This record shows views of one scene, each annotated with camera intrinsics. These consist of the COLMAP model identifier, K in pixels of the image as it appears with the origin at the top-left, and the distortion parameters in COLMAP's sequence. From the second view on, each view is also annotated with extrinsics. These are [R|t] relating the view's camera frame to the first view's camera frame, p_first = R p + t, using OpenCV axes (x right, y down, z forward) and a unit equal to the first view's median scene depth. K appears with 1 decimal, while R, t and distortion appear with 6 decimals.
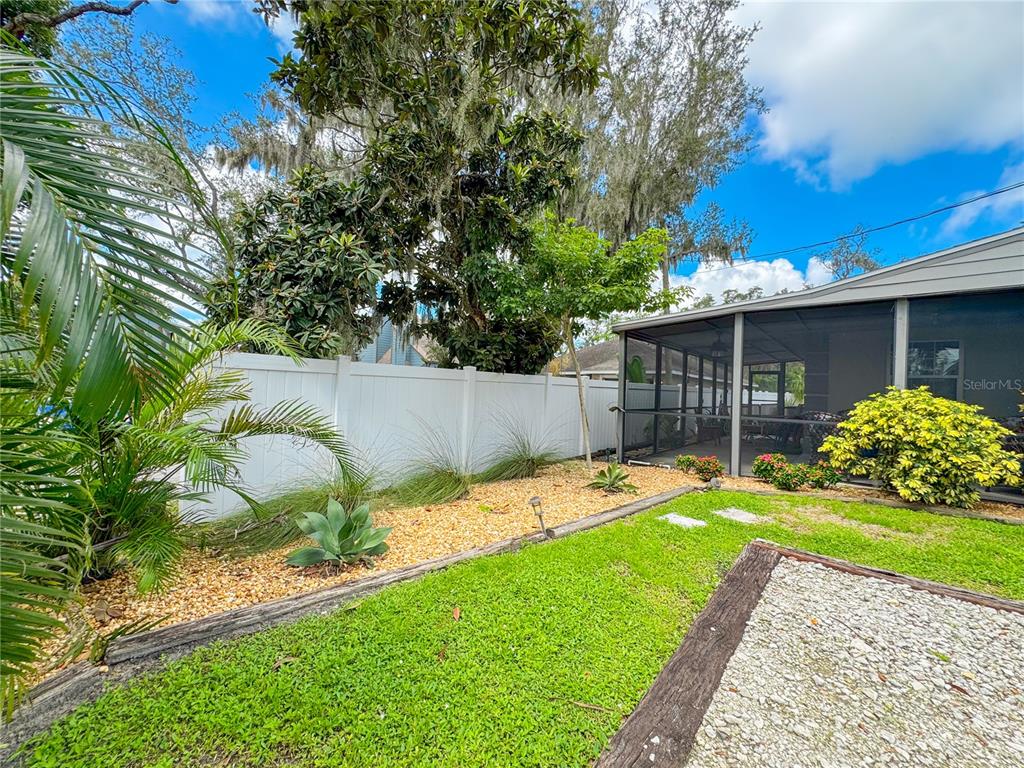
lens RADIAL K [[408.7, 0, 512.0], [0, 408.7, 384.0], [0, 0, 1]] dist [-0.007800, -0.000144]
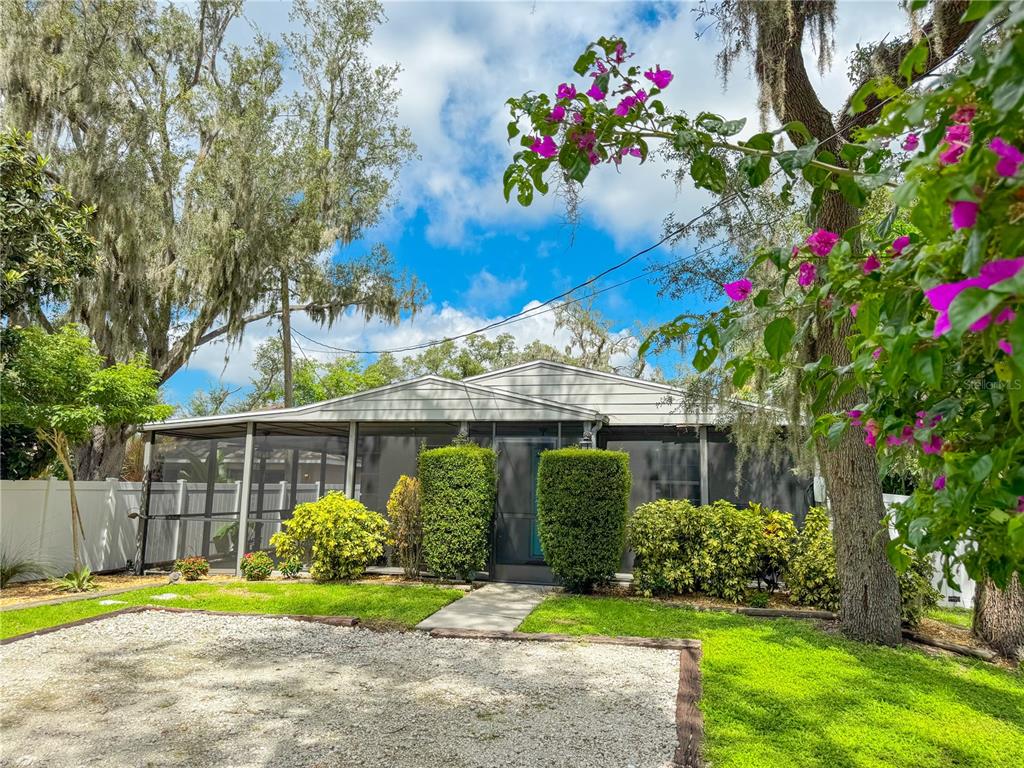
lens RADIAL K [[735.2, 0, 508.3], [0, 735.2, 392.3], [0, 0, 1]] dist [0.109074, -0.143539]
pose [[0.894491, 0.042252, 0.445085, 0.289028], [0.003088, 0.994917, -0.100654, -0.051556], [-0.447076, 0.091408, 0.889813, -1.066677]]
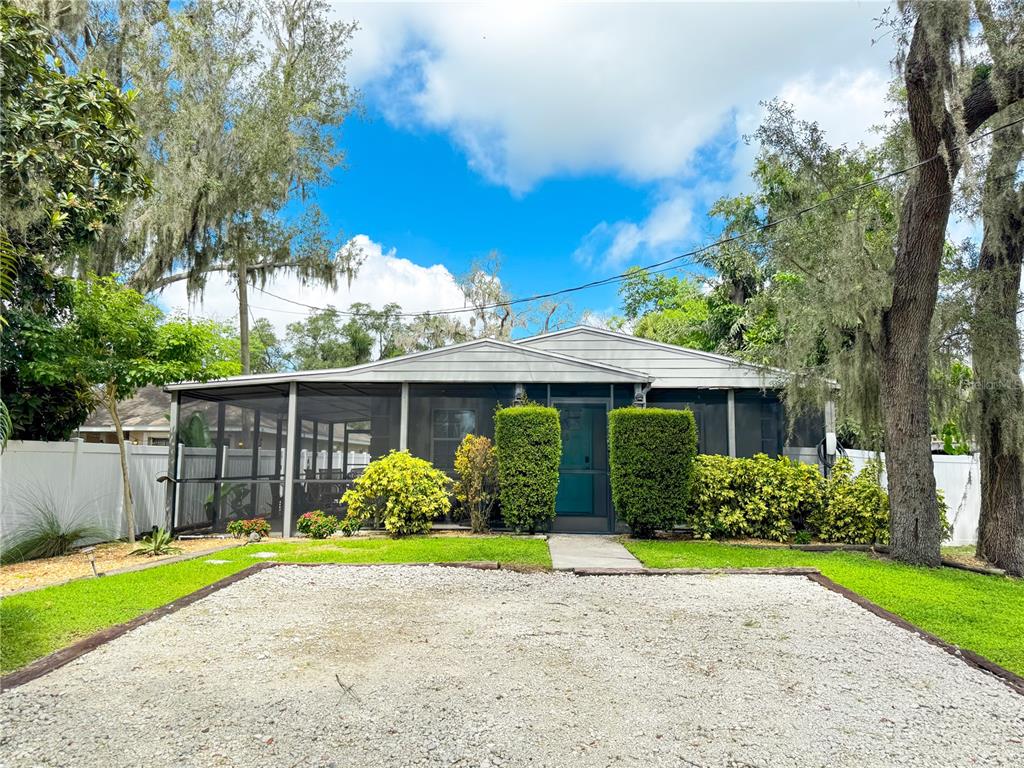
lens RADIAL K [[735.8, 0, 512.0], [0, 735.8, 384.0], [0, 0, 1]] dist [0.105038, -0.148390]
pose [[0.782683, 0.038776, 0.621211, -0.199682], [0.009723, 0.997174, -0.074494, -0.018729], [-0.622344, 0.064345, 0.780094, -0.867284]]
